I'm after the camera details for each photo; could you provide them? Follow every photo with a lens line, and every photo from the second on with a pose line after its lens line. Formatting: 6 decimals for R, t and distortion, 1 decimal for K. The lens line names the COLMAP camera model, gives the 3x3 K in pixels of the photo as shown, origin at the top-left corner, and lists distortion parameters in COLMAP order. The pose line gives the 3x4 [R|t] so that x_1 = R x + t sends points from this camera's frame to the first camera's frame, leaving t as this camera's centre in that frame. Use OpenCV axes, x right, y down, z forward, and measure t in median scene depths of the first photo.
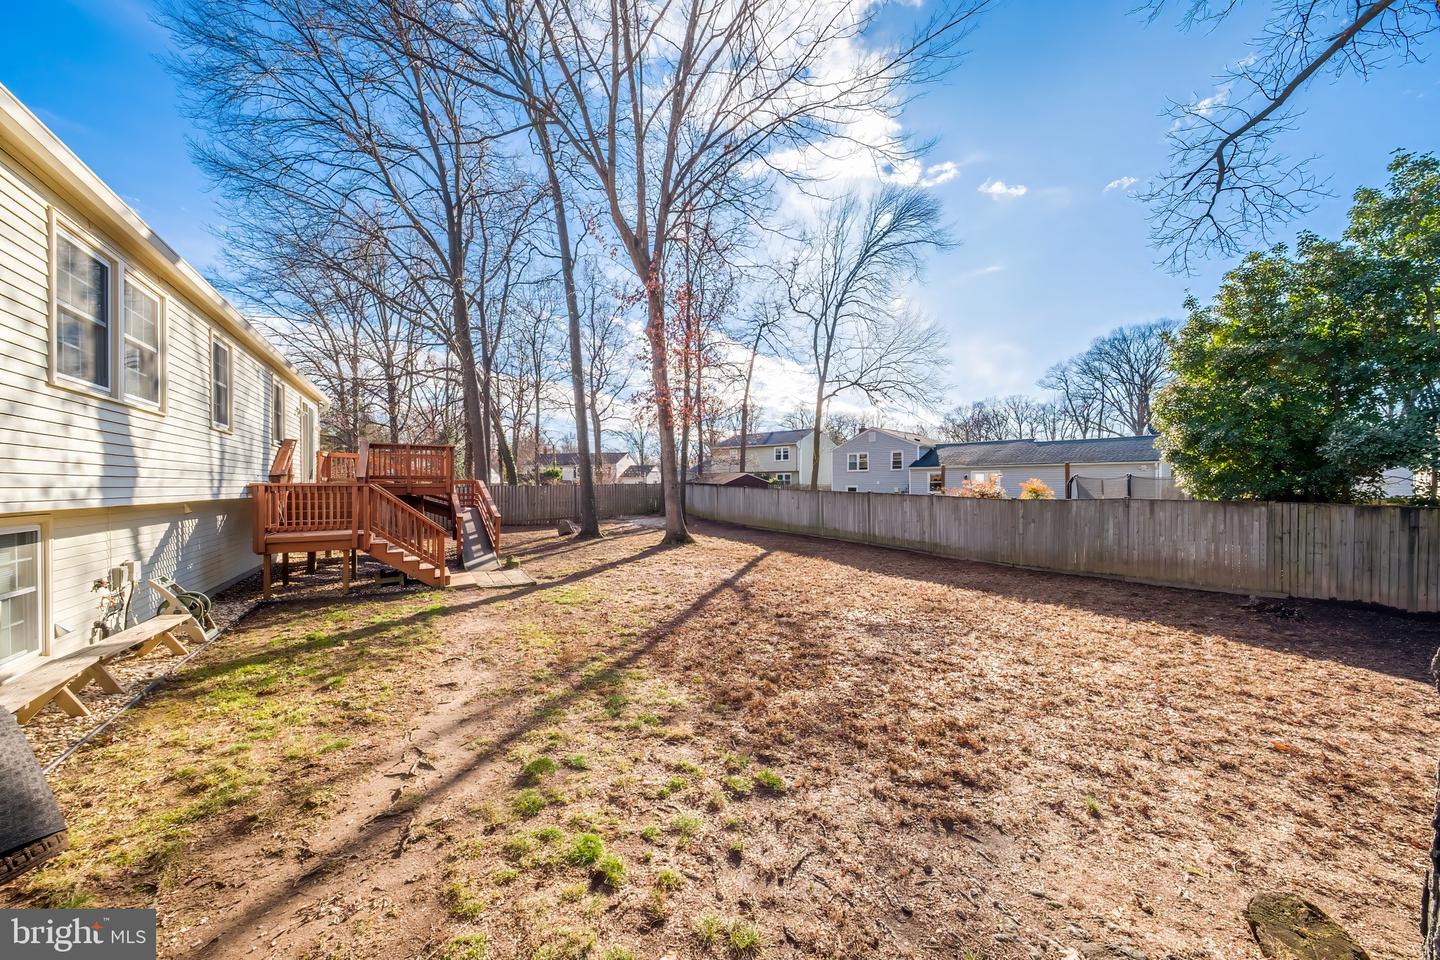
lens RADIAL K [[499.3, 0, 724.1], [0, 499.3, 485.1], [0, 0, 1]] dist [0.006498, -0.001365]
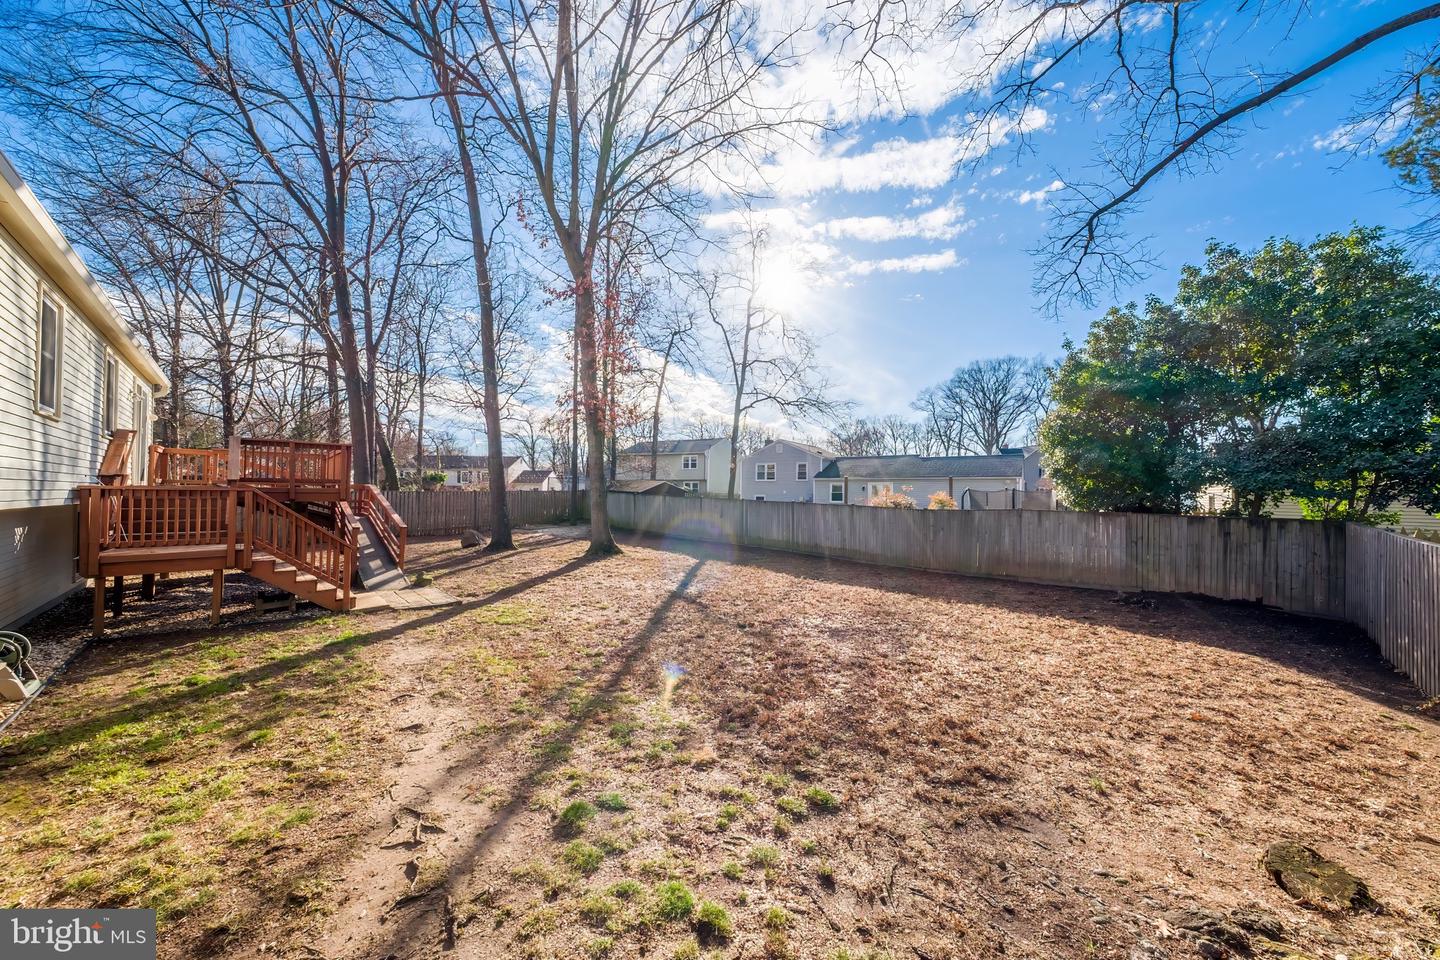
lens RADIAL K [[499.3, 0, 723.3], [0, 499.3, 484.8], [0, 0, 1]] dist [0.006498, -0.001365]
pose [[0.975897, 0.014855, 0.217724, -0.138019], [-0.011205, 0.999775, -0.017989, -0.002112], [-0.217942, 0.015116, 0.975845, 0.030333]]
